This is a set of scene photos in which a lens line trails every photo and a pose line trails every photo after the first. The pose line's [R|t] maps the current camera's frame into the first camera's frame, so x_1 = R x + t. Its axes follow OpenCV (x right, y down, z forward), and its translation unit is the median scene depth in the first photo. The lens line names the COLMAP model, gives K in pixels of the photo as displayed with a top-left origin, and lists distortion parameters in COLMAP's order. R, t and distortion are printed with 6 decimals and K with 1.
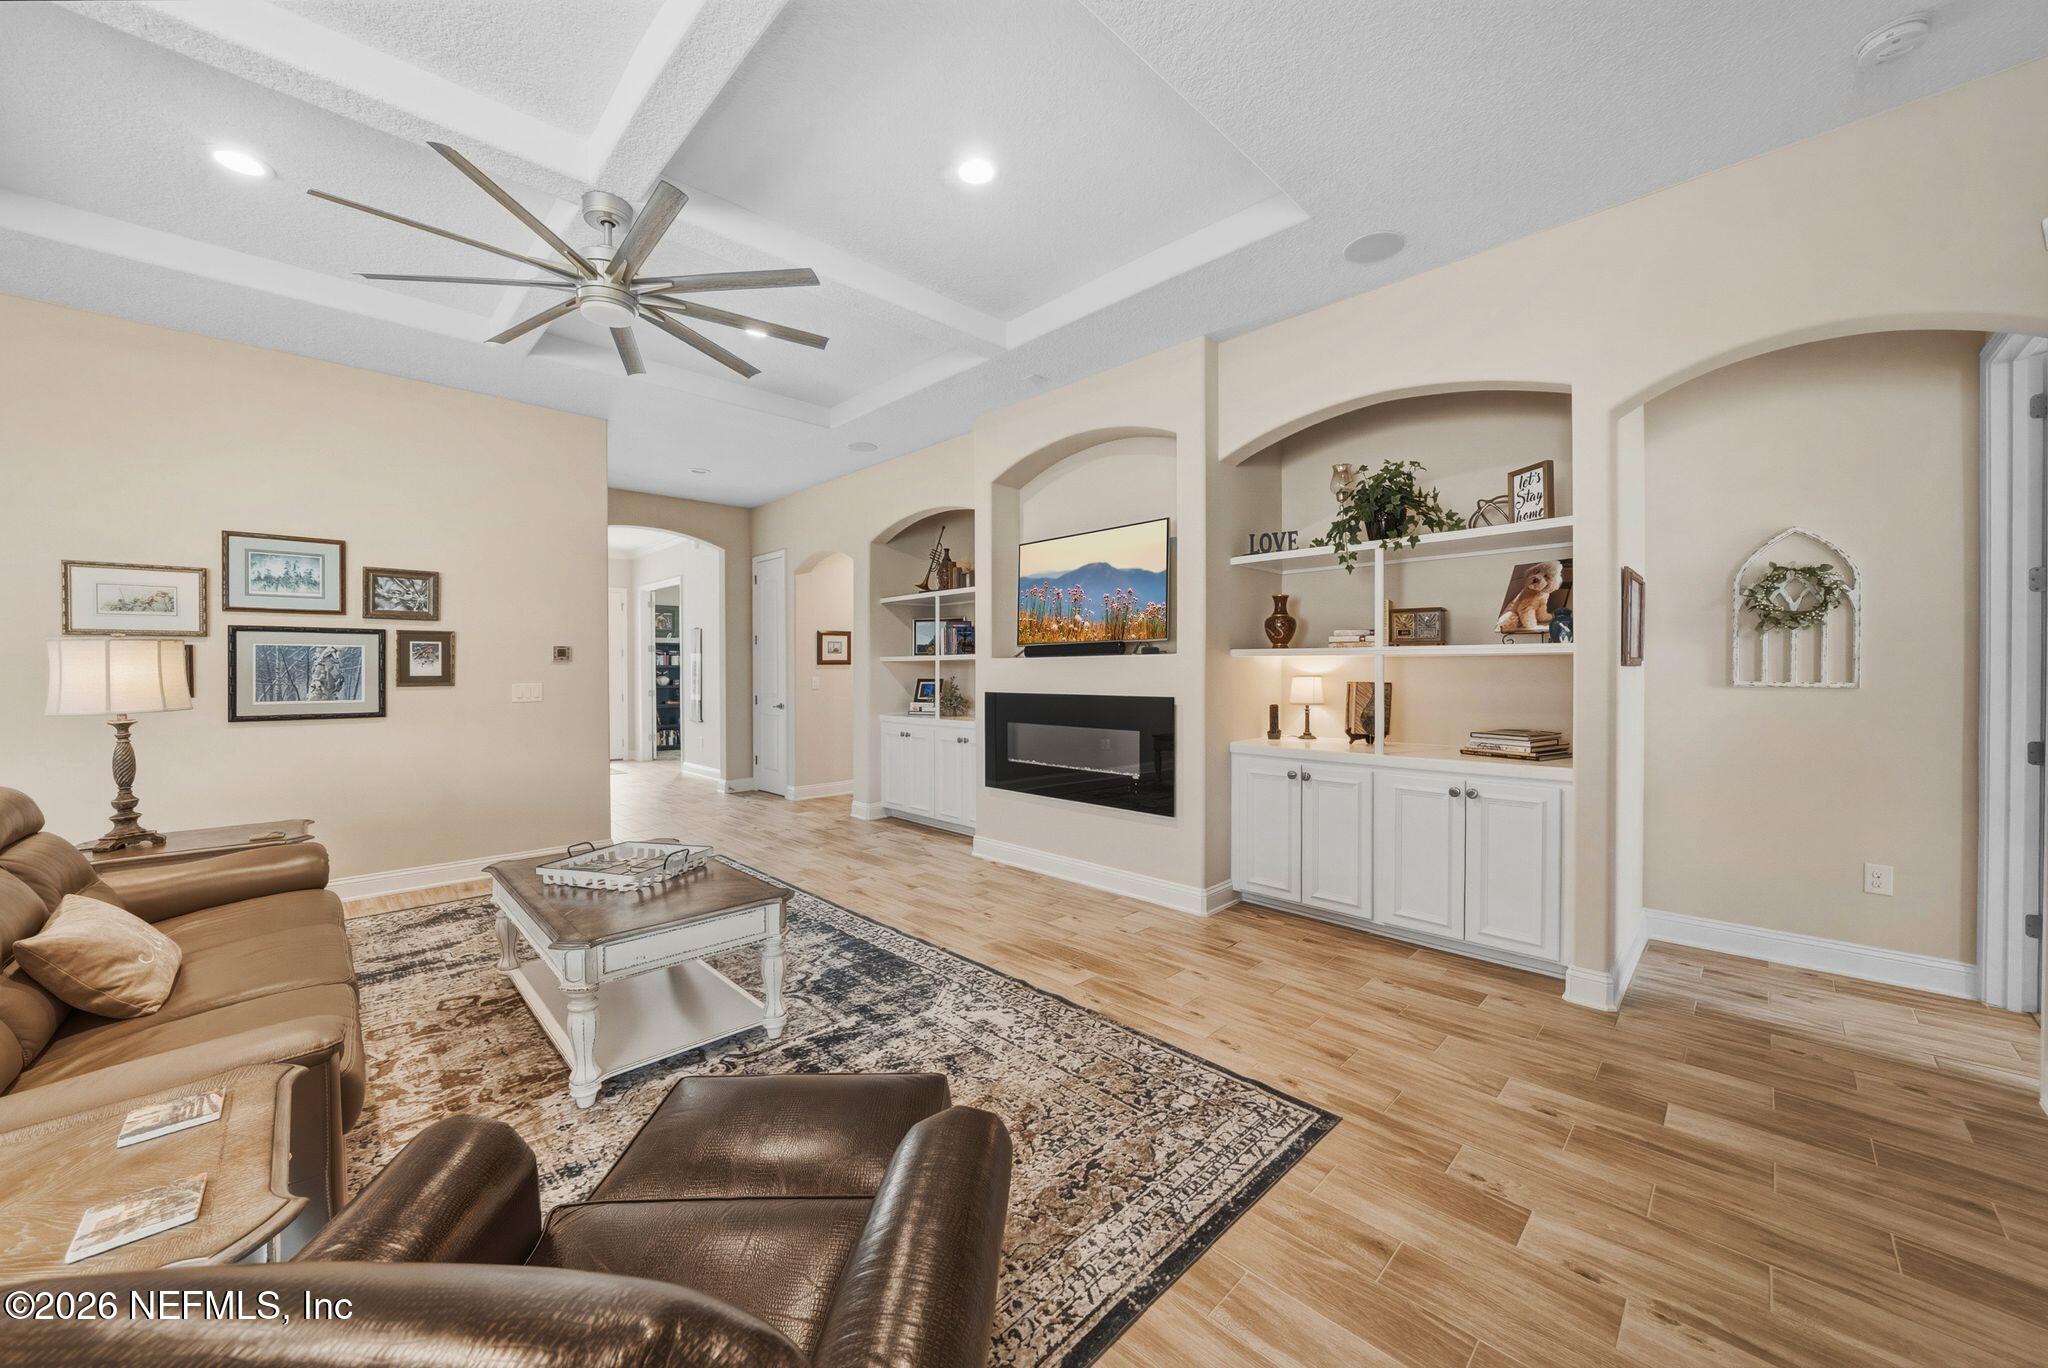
lens RADIAL K [[747.3, 0, 1006.6], [0, 747.3, 678.4], [0, 0, 1]] dist [-0.000496, -0.000056]
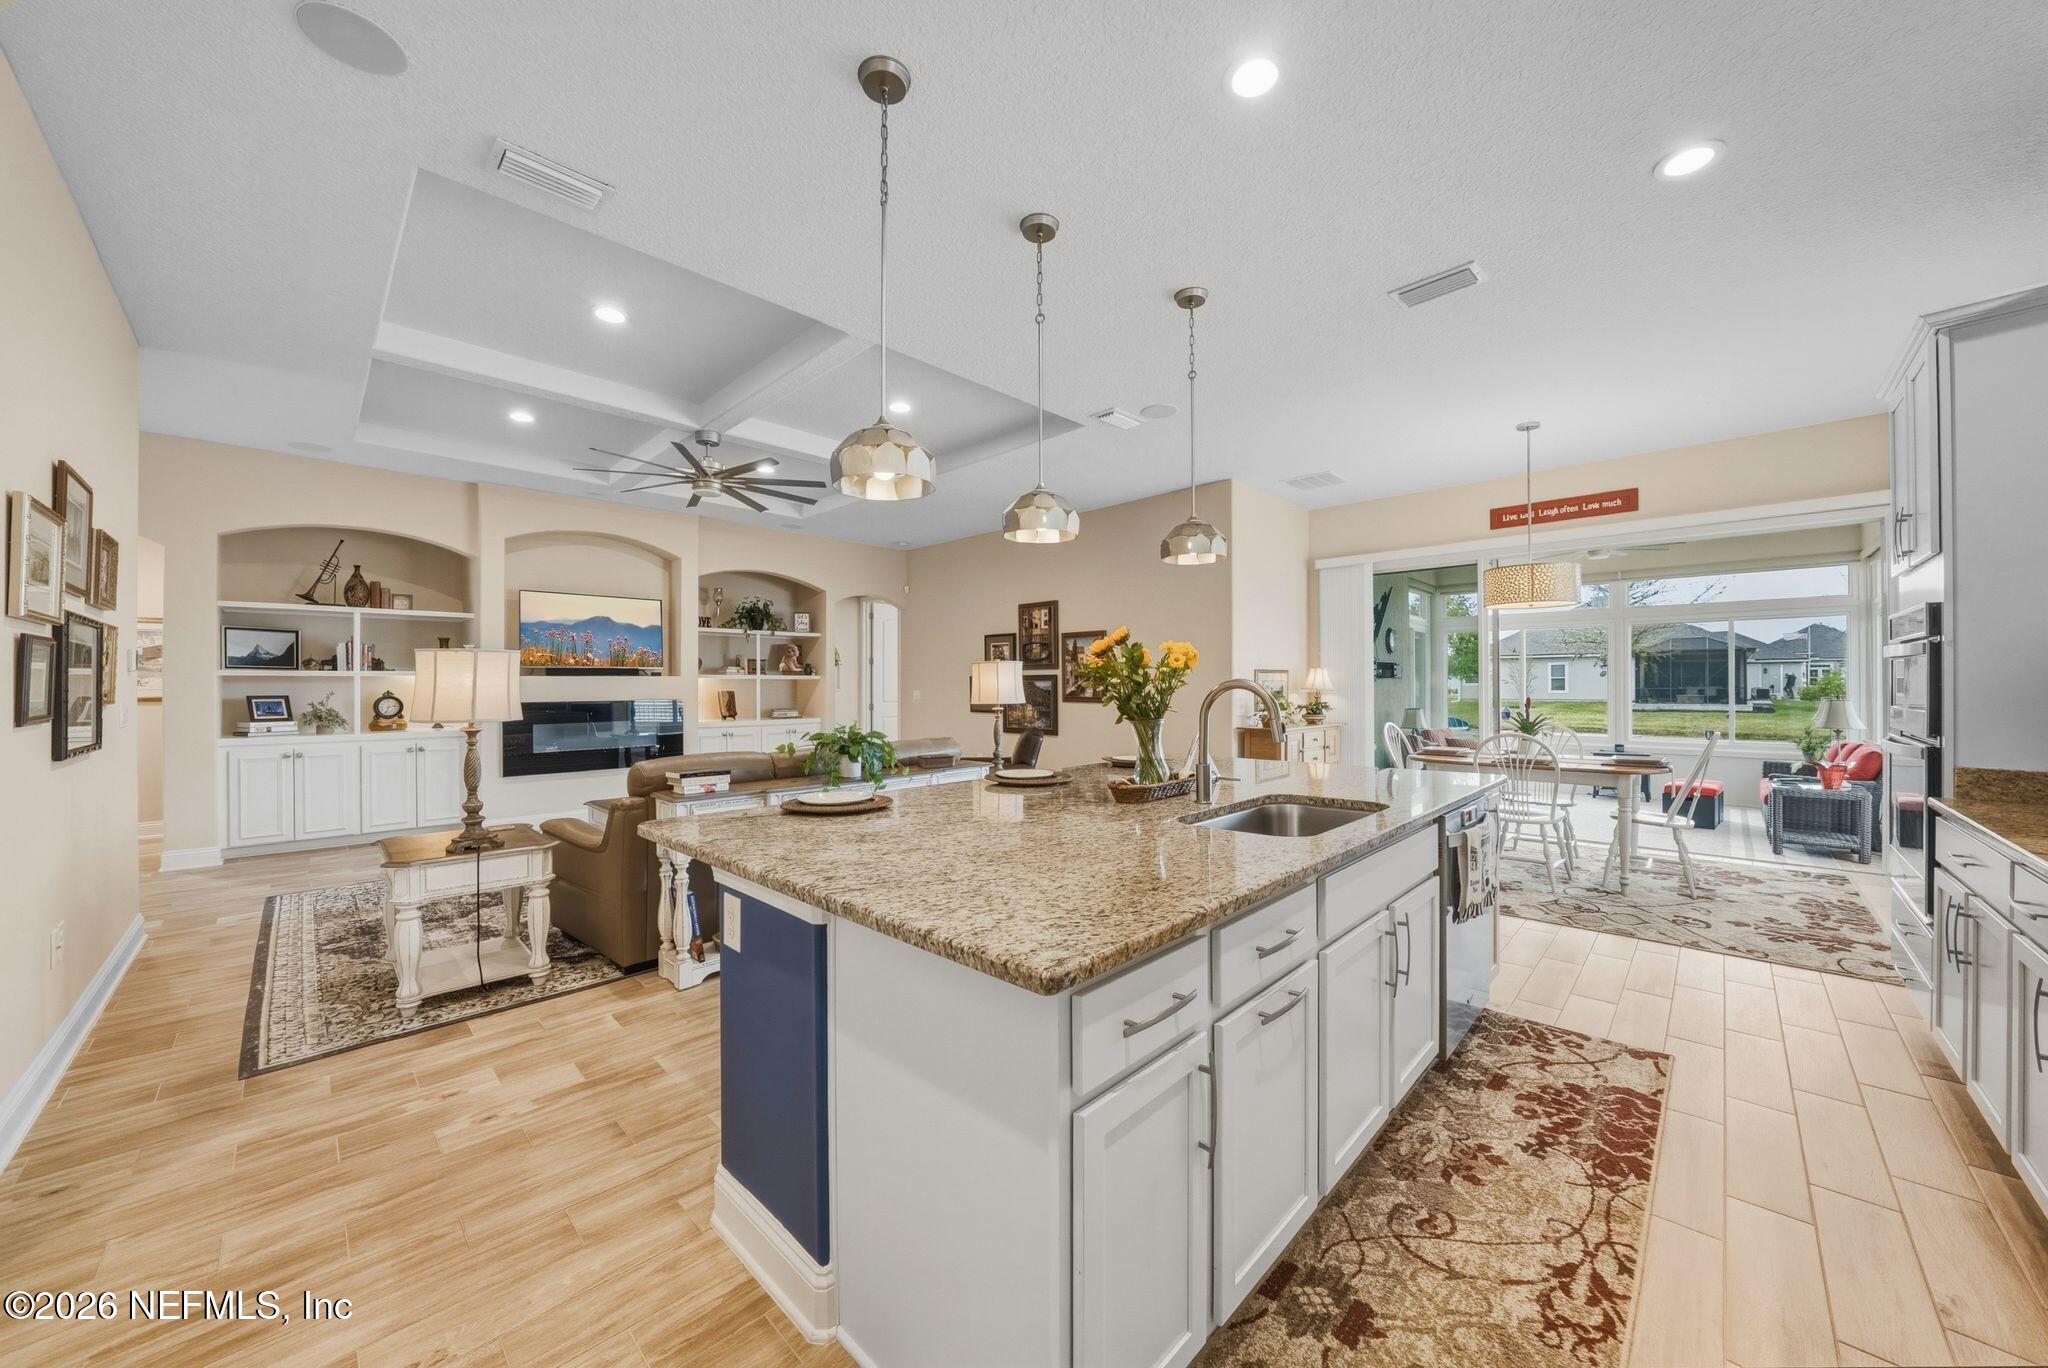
lens RADIAL K [[710.4, 0, 1024.4], [0, 710.4, 684.0], [0, 0, 1]] dist [-0.010677, -0.000082]
pose [[-0.049038, 0.010165, 0.998745, -1.463878], [0.012246, 0.999879, -0.009575, 0.009862], [-0.998722, 0.011761, -0.049156, 0.187631]]
